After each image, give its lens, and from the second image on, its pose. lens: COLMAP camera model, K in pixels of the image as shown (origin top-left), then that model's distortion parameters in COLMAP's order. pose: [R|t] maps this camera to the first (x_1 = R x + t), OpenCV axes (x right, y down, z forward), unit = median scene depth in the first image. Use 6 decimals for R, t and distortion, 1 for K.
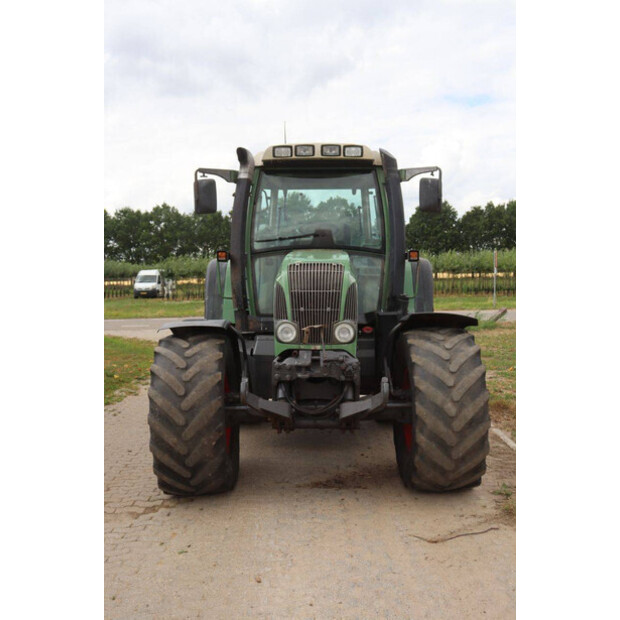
lens RADIAL K [[713.1, 0, 321.3], [0, 713.1, 301.4], [0, 0, 1]] dist [-0.033221, 0.000000]
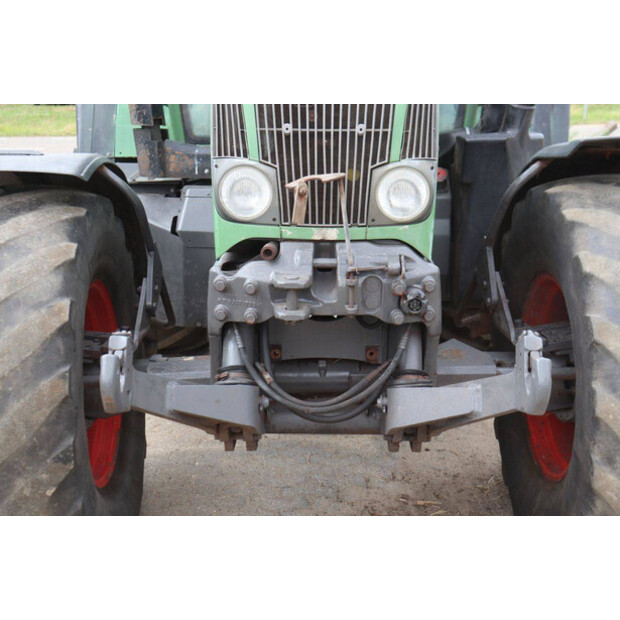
lens RADIAL K [[964.6, 0, 332.7], [0, 964.6, 299.4], [0, 0, 1]] dist [0.136524, 0.000000]
pose [[0.999889, 0.001409, 0.014842, -0.011150], [-0.004180, 0.982083, 0.188403, 0.003533], [-0.014311, -0.188444, 0.981980, 0.501381]]
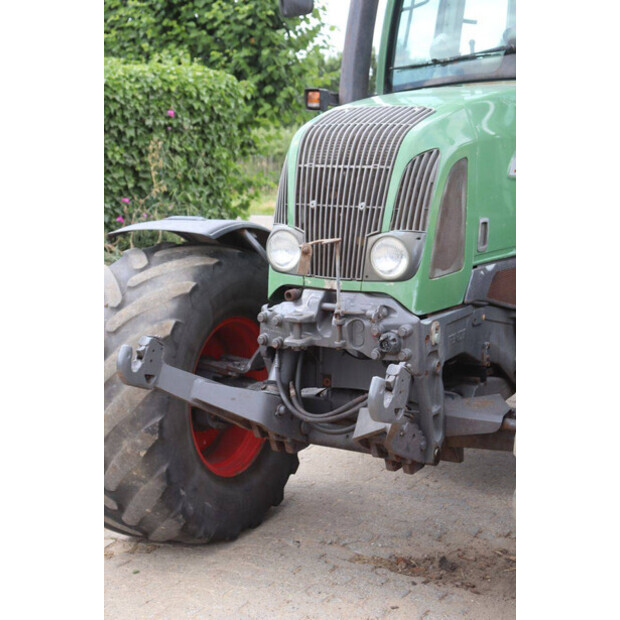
lens RADIAL K [[1110.6, 0, 300.0], [0, 1110.6, 290.6], [0, 0, 1]] dist [0.223506, 0.000000]
pose [[0.865958, 0.070180, -0.495168, 0.342918], [-0.025109, 0.994957, 0.097104, -0.003560], [0.499486, -0.071654, 0.863353, 0.342706]]
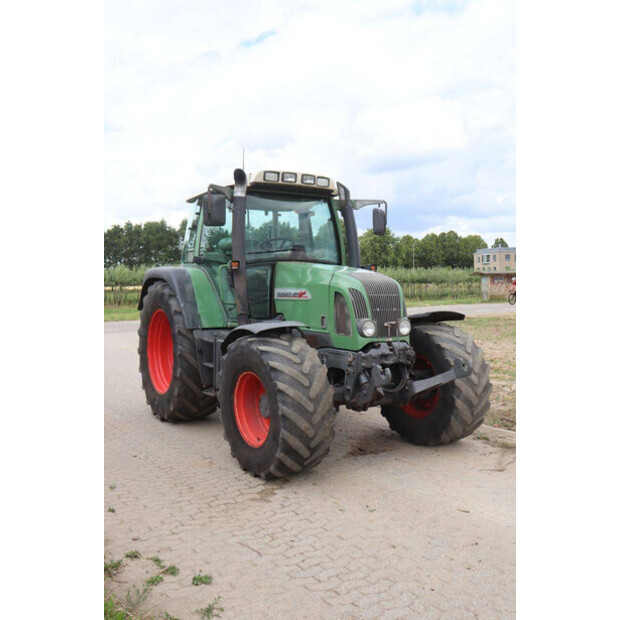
lens RADIAL K [[641.5, 0, 340.4], [0, 641.5, 306.0], [0, 0, 1]] dist [-0.029120, 0.000000]
pose [[0.819874, -0.013267, 0.572390, -0.727055], [0.019136, 0.999808, -0.004236, 0.007879], [-0.572224, 0.014426, 0.819971, 0.115369]]
